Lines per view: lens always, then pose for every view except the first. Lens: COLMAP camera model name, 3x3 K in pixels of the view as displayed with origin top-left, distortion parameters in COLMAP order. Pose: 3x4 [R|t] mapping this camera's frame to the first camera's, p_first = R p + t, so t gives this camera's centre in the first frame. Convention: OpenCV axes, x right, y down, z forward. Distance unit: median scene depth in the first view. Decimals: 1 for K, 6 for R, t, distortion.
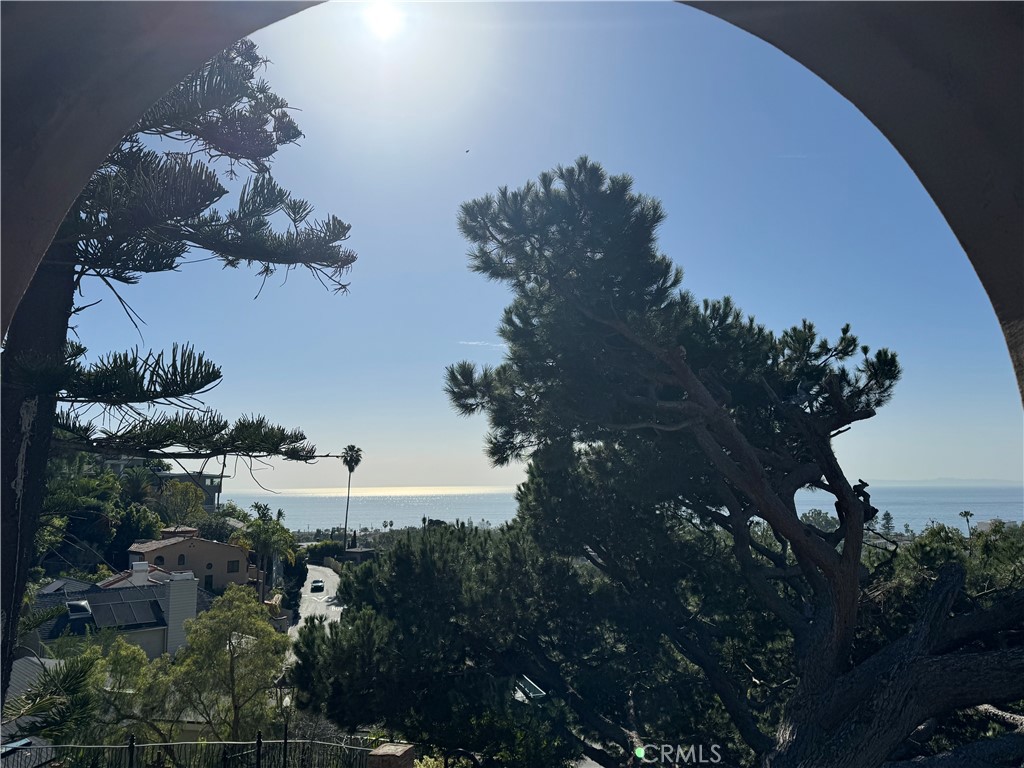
lens RADIAL K [[793.0, 0, 512.0], [0, 793.0, 384.0], [0, 0, 1]] dist [0.113511, -0.156520]
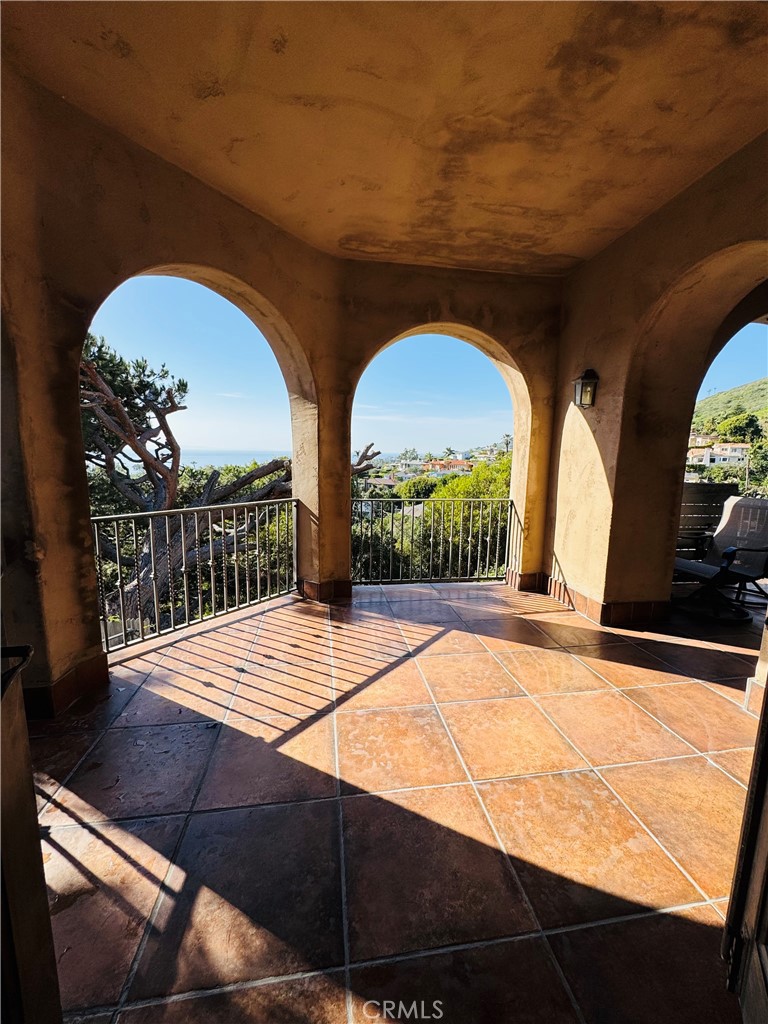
lens RADIAL K [[408.6, 0, 383.9], [0, 408.6, 513.6], [0, 0, 1]] dist [-0.002200, -0.000051]
pose [[0.589235, -0.105768, 0.801009, -0.136425], [-0.121315, 0.968574, 0.217135, 0.004852], [-0.798802, -0.225118, 0.557886, -0.129102]]
